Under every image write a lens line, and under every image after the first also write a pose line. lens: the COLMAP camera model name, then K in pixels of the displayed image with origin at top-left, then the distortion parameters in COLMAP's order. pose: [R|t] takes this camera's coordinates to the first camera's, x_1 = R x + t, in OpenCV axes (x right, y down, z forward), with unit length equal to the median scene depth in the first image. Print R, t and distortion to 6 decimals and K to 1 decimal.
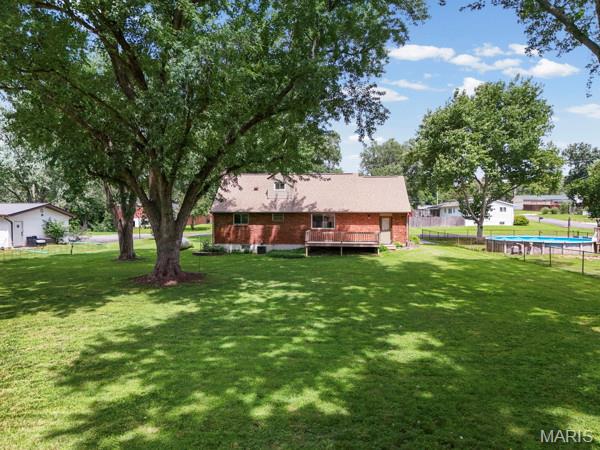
lens RADIAL K [[447.3, 0, 300.0], [0, 447.3, 225.0], [0, 0, 1]] dist [-0.060476, -0.004928]
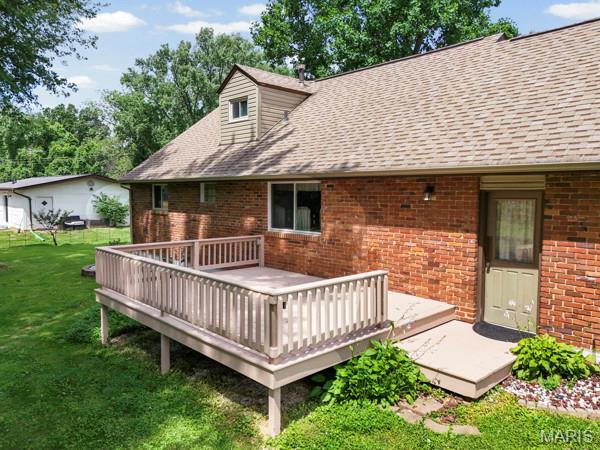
lens RADIAL K [[447.3, 0, 300.0], [0, 447.3, 225.0], [0, 0, 1]] dist [-0.060476, -0.004928]
pose [[0.743694, 0.049813, -0.666661, 0.247996], [-0.013044, 0.998111, 0.060028, -0.014559], [0.668393, -0.035947, 0.742939, 0.781459]]
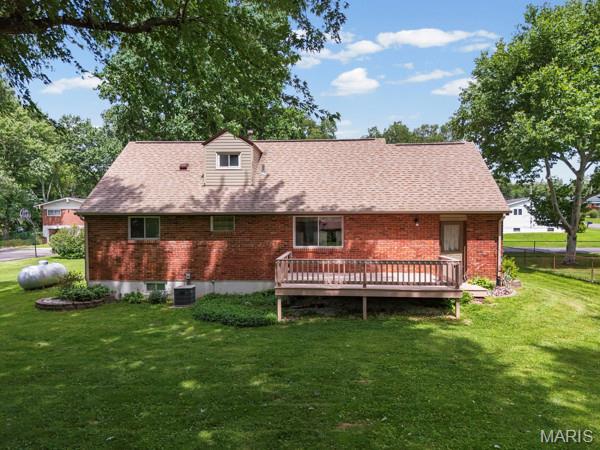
lens RADIAL K [[447.3, 0, 300.0], [0, 447.3, 225.0], [0, 0, 1]] dist [-0.060476, -0.004928]
pose [[0.999842, -0.004602, 0.017172, 0.024230], [0.004804, 0.999920, -0.011743, -0.010364], [-0.017116, 0.011823, 0.999784, 0.529145]]
